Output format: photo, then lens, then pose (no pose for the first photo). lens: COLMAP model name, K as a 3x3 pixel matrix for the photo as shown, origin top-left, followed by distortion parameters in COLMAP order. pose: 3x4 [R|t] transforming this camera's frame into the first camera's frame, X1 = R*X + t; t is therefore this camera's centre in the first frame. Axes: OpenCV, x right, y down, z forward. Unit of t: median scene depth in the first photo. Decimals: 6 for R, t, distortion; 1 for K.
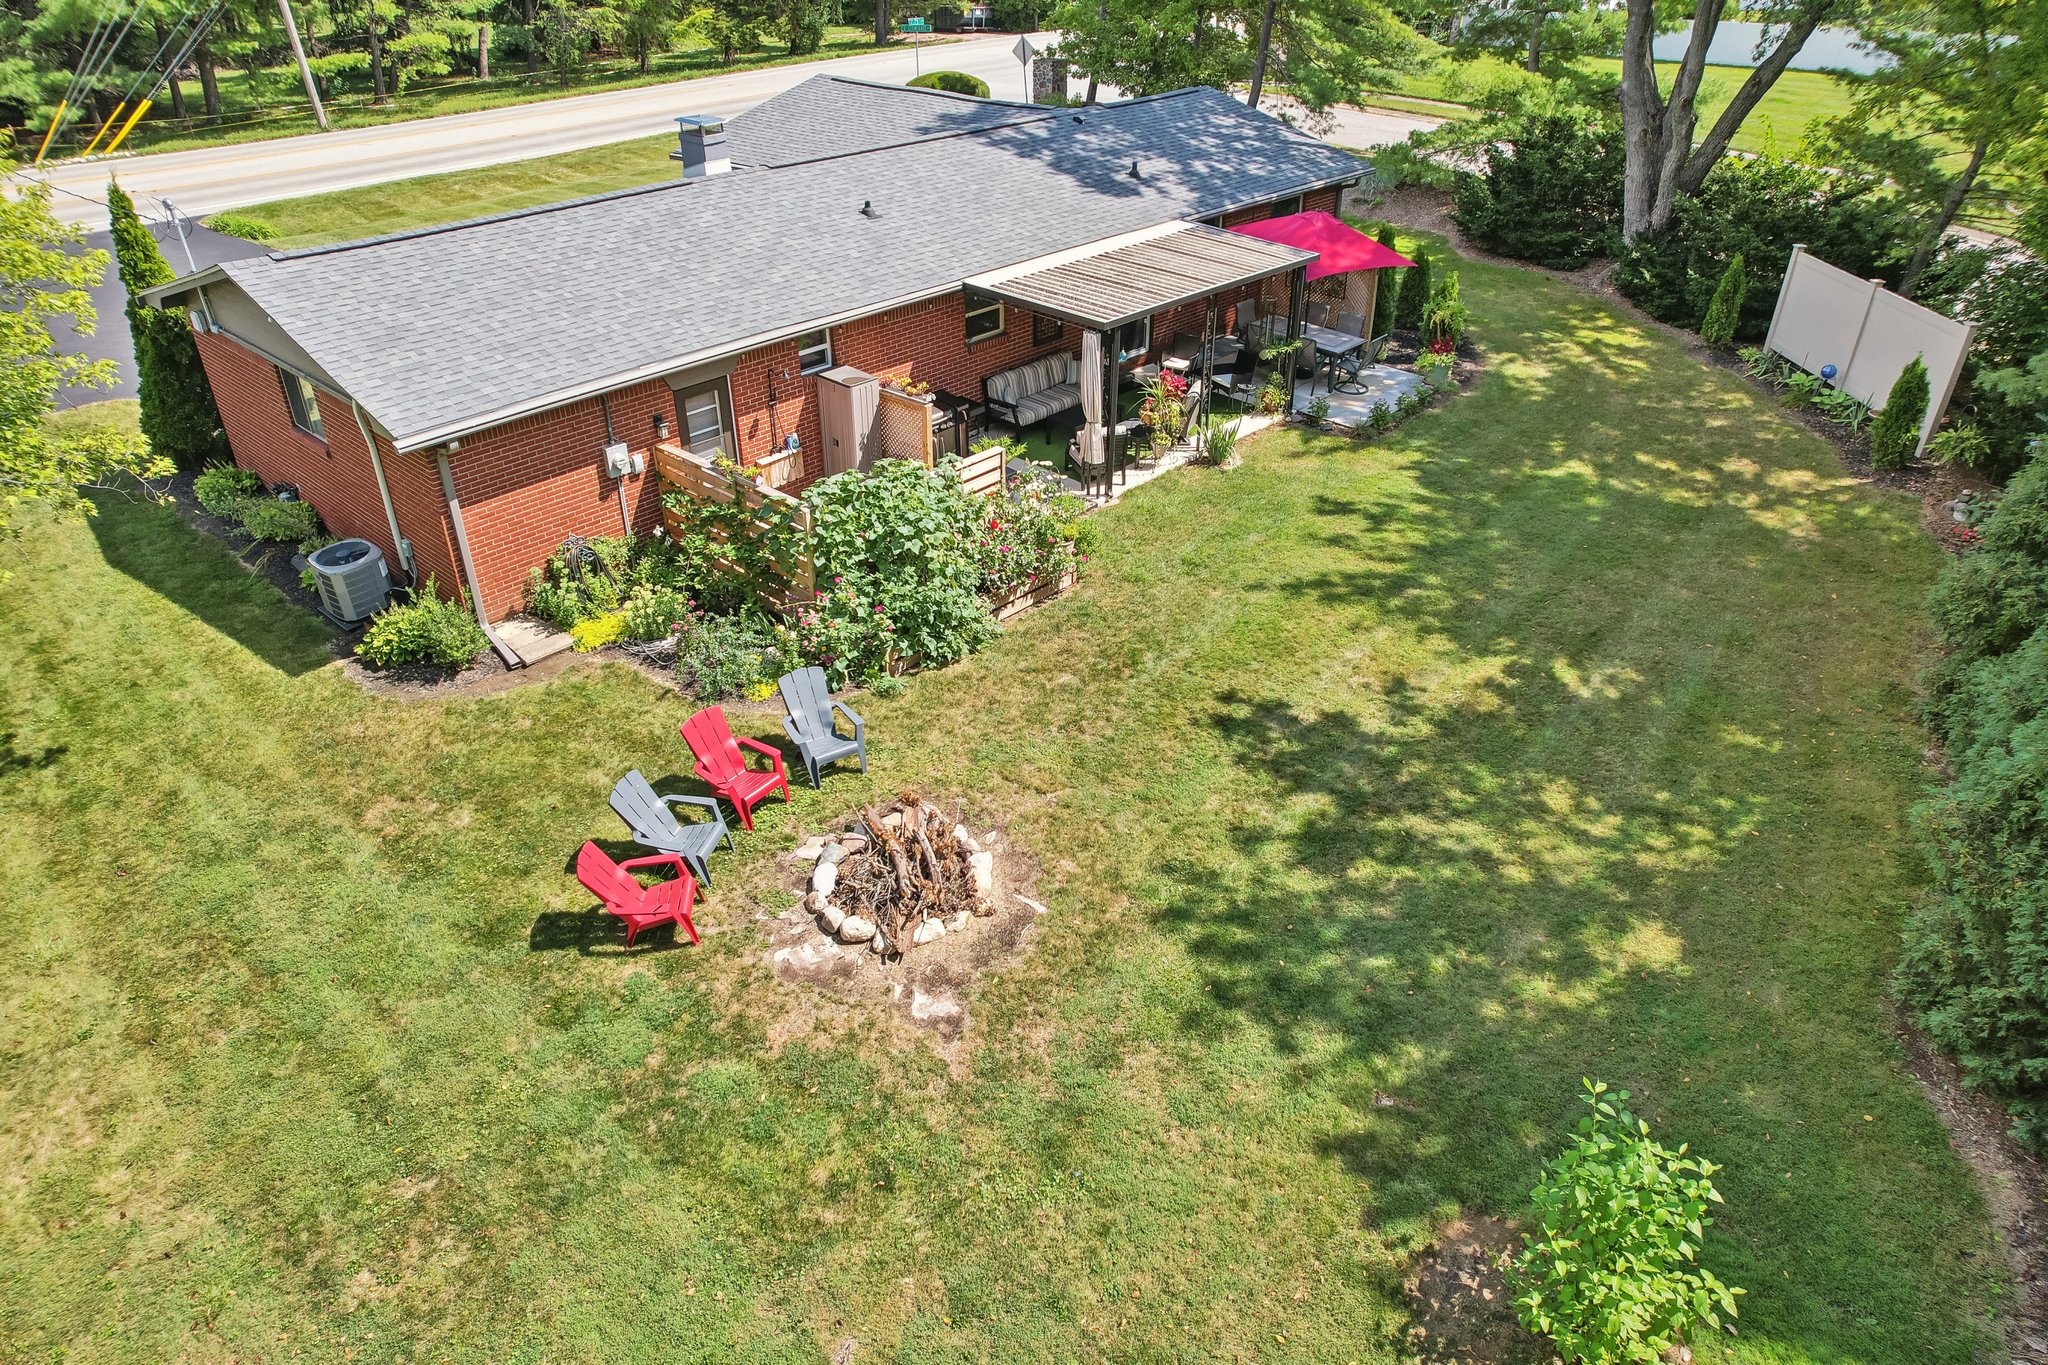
lens RADIAL K [[1330.5, 0, 1024.0], [0, 1330.5, 682.5], [0, 0, 1]] dist [-0.071945, 0.063406]
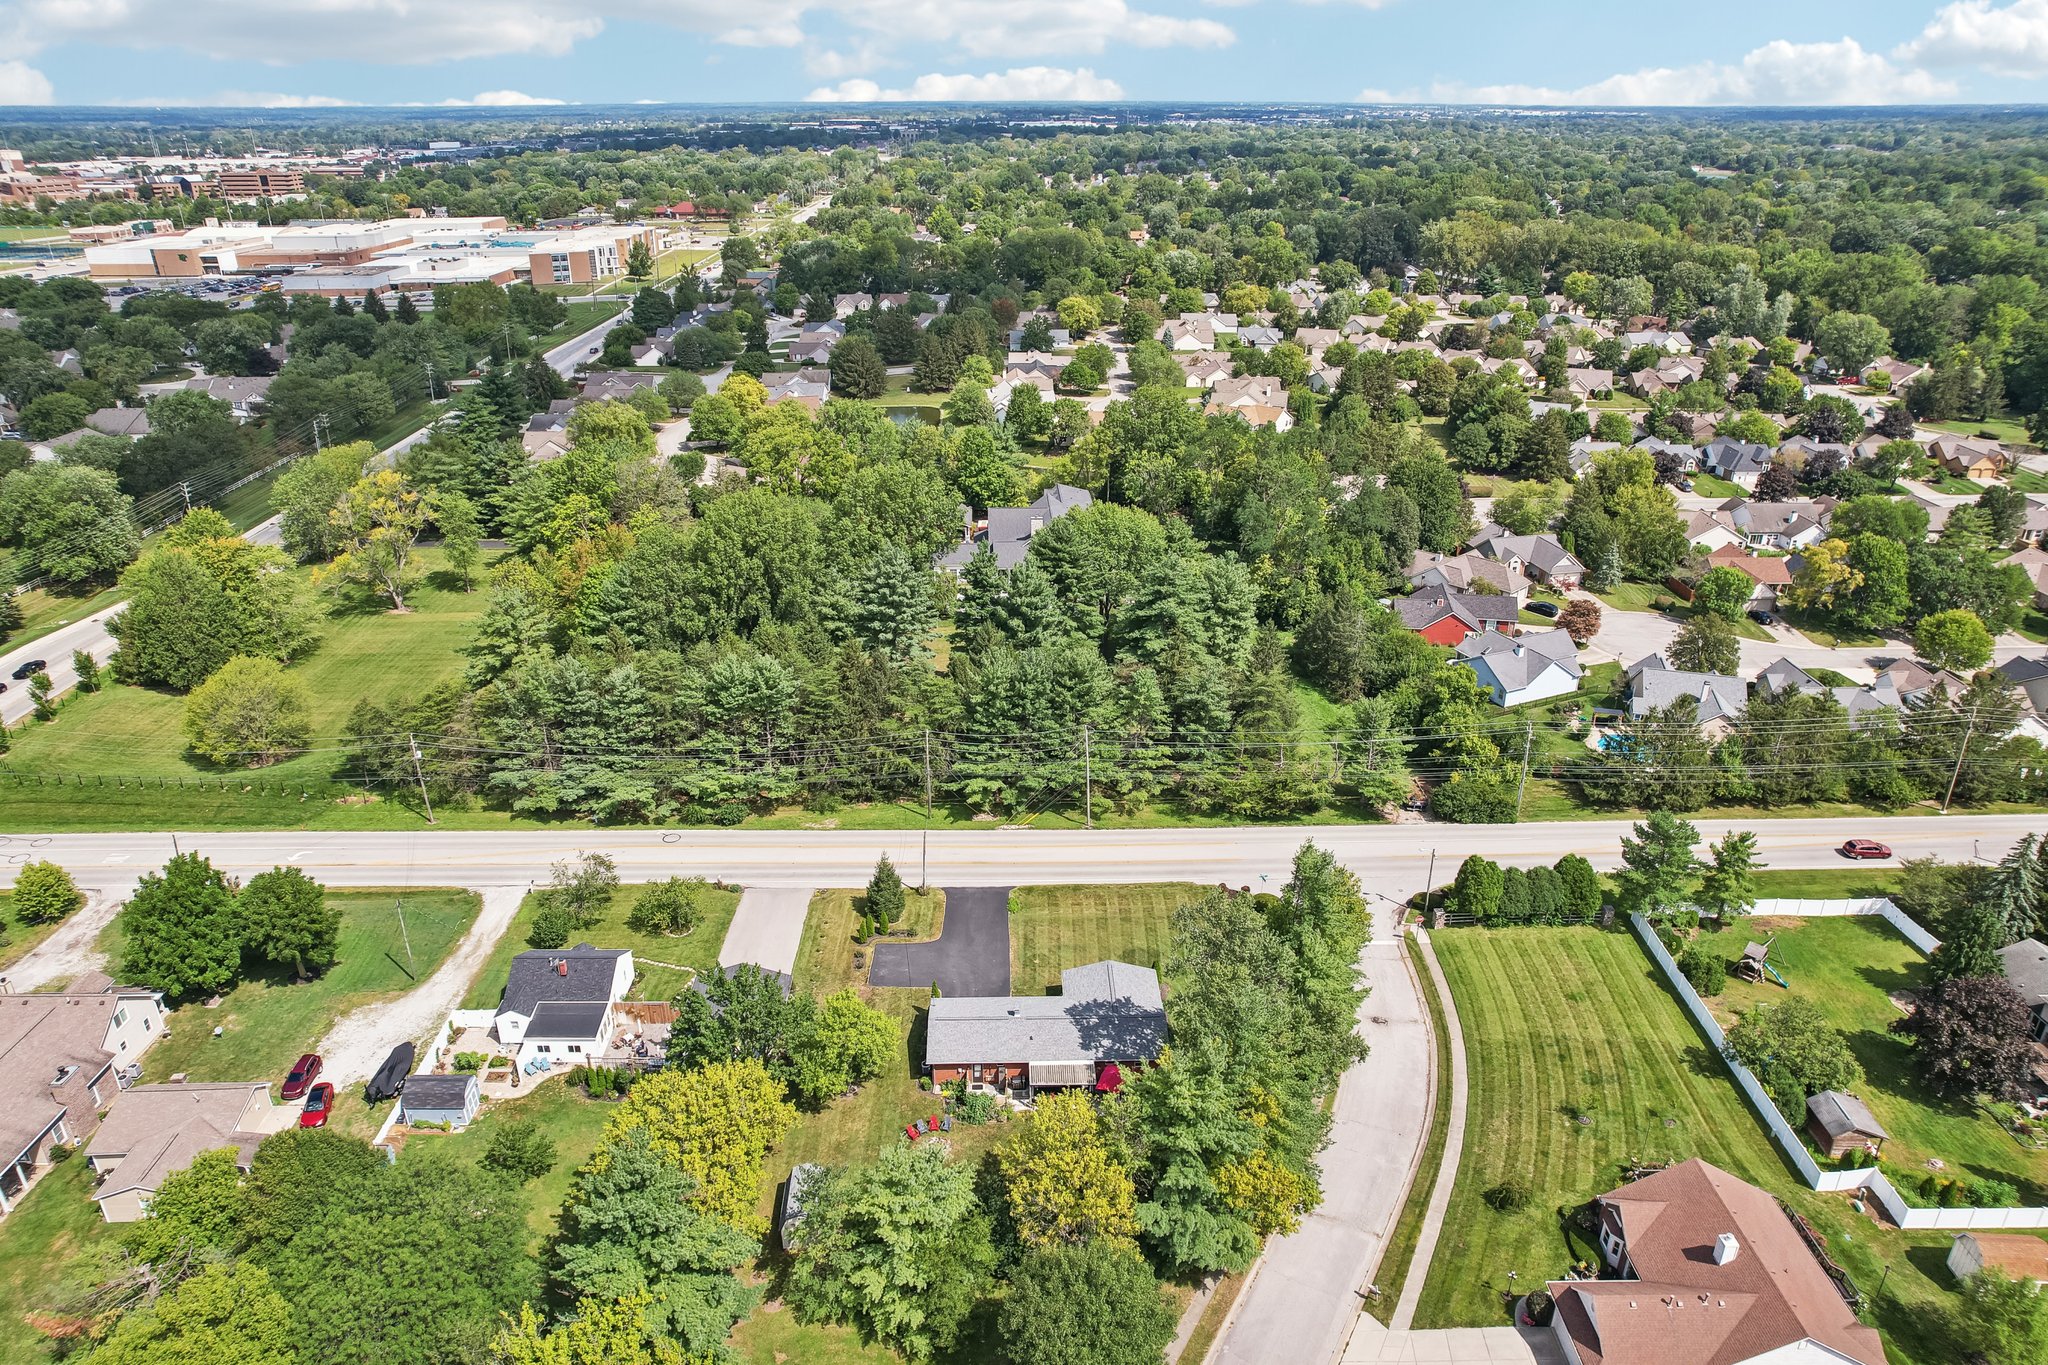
lens RADIAL K [[1330.5, 0, 1024.0], [0, 1330.5, 682.5], [0, 0, 1]] dist [-0.071945, 0.063406]
pose [[0.695456, 0.298444, -0.653660, 3.953206], [-0.375865, 0.926387, 0.023066, -2.416091], [0.612426, 0.229646, 0.756437, -4.599182]]
